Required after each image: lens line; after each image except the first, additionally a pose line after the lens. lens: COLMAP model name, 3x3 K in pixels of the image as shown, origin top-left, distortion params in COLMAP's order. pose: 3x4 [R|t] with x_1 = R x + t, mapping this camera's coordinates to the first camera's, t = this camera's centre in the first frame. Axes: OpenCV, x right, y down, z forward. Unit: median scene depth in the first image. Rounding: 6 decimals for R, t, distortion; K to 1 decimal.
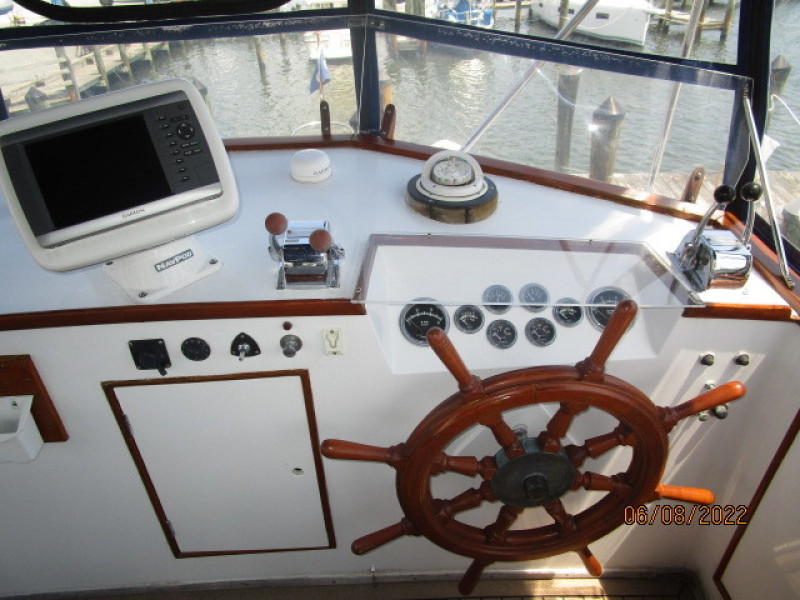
lens RADIAL K [[568.5, 0, 400.0], [0, 568.5, 300.0], [0, 0, 1]] dist [-0.020384, -0.003473]
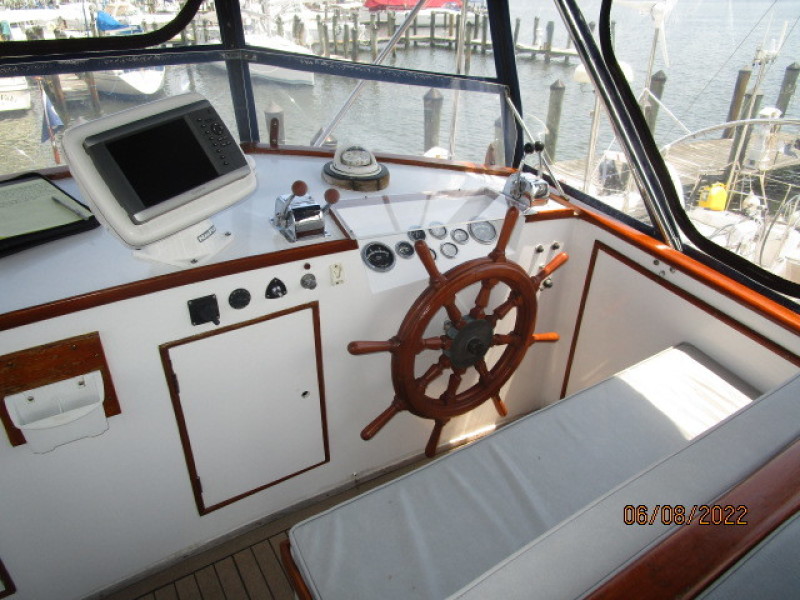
lens RADIAL K [[568.5, 0, 400.0], [0, 568.5, 300.0], [0, 0, 1]] dist [-0.020384, -0.003473]
pose [[0.868956, -0.199330, 0.452972, -0.607320], [0.228864, 0.973400, -0.010696, 0.180446], [-0.438790, 0.112964, 0.891461, -0.288355]]
